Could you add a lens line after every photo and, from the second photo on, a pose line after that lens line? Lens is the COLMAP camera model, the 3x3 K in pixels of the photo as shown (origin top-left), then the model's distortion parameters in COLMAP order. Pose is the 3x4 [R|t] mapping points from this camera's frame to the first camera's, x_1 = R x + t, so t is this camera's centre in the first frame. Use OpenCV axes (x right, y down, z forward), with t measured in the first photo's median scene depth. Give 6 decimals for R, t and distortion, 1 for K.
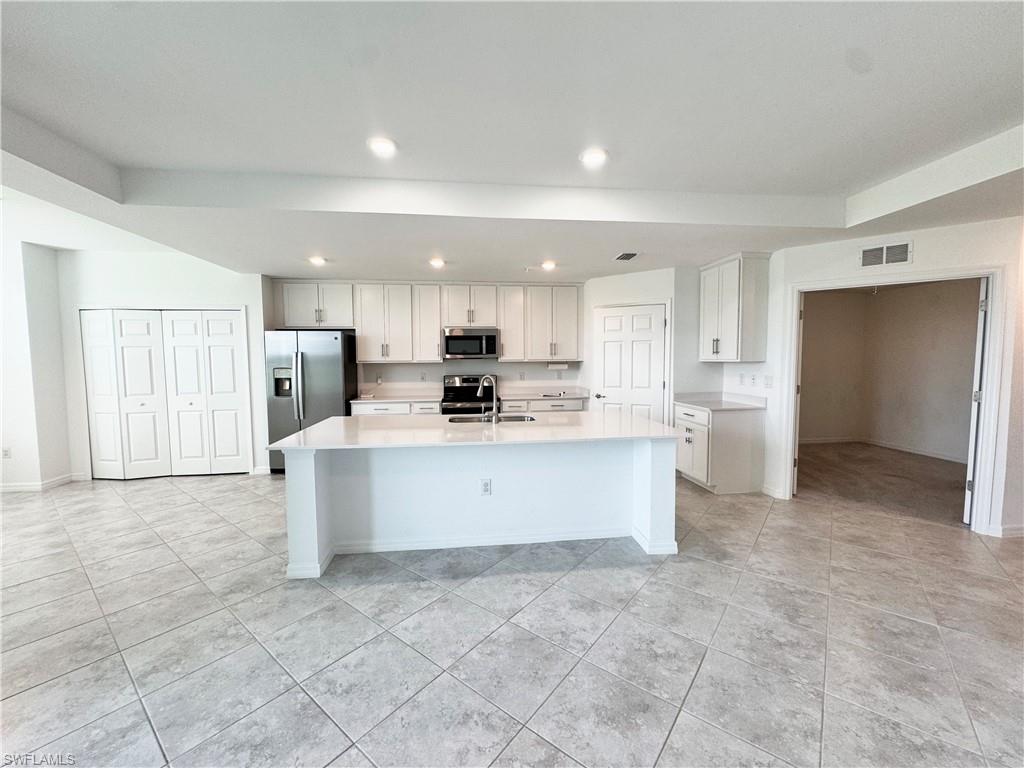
lens RADIAL K [[410.8, 0, 512.0], [0, 410.8, 384.0], [0, 0, 1]] dist [-0.001514, -0.000470]
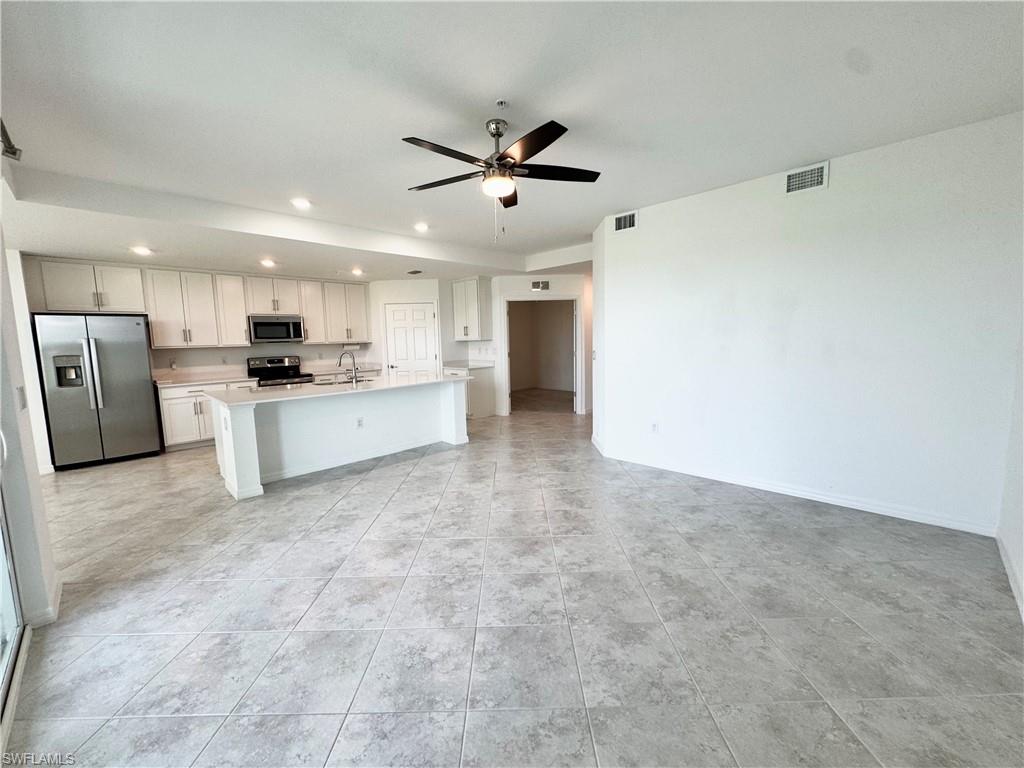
lens RADIAL K [[410.8, 0, 512.0], [0, 410.8, 384.0], [0, 0, 1]] dist [-0.001514, -0.000470]
pose [[0.781503, -0.082332, 0.618445, -0.363979], [0.058647, 0.996560, 0.058560, 0.031321], [-0.621138, -0.009494, 0.783643, -0.371401]]
